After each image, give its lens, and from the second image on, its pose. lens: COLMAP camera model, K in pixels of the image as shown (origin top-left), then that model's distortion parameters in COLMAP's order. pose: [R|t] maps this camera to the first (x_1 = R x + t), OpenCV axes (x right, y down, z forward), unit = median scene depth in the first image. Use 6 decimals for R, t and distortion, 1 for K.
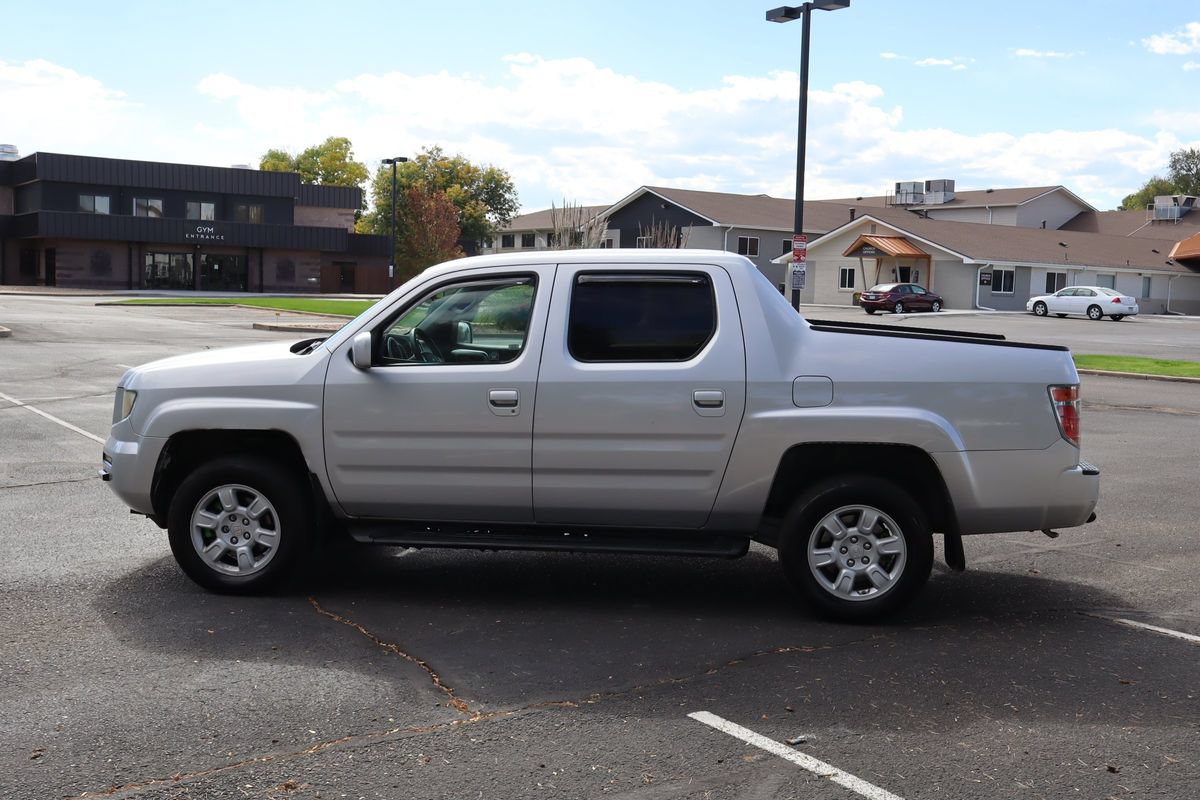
lens RADIAL K [[1555.3, 0, 600.0], [0, 1555.3, 400.0], [0, 0, 1]] dist [-0.009540, 0.015942]
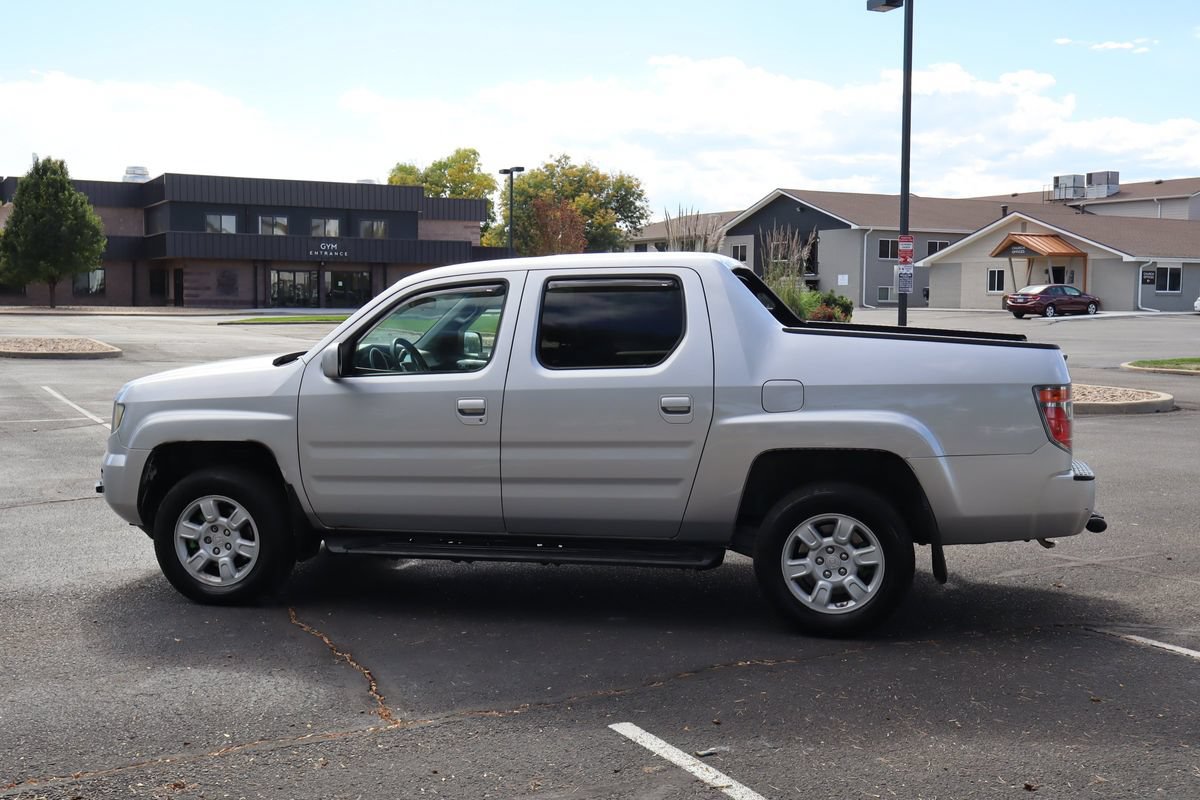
lens RADIAL K [[1629.2, 0, 561.9], [0, 1629.2, 398.7], [0, 0, 1]] dist [0.010228, -0.099609]
pose [[0.990231, -0.012913, -0.138840, 0.101702], [0.011310, 0.999860, -0.012329, 0.005192], [0.138980, 0.010638, 0.990238, -0.013660]]
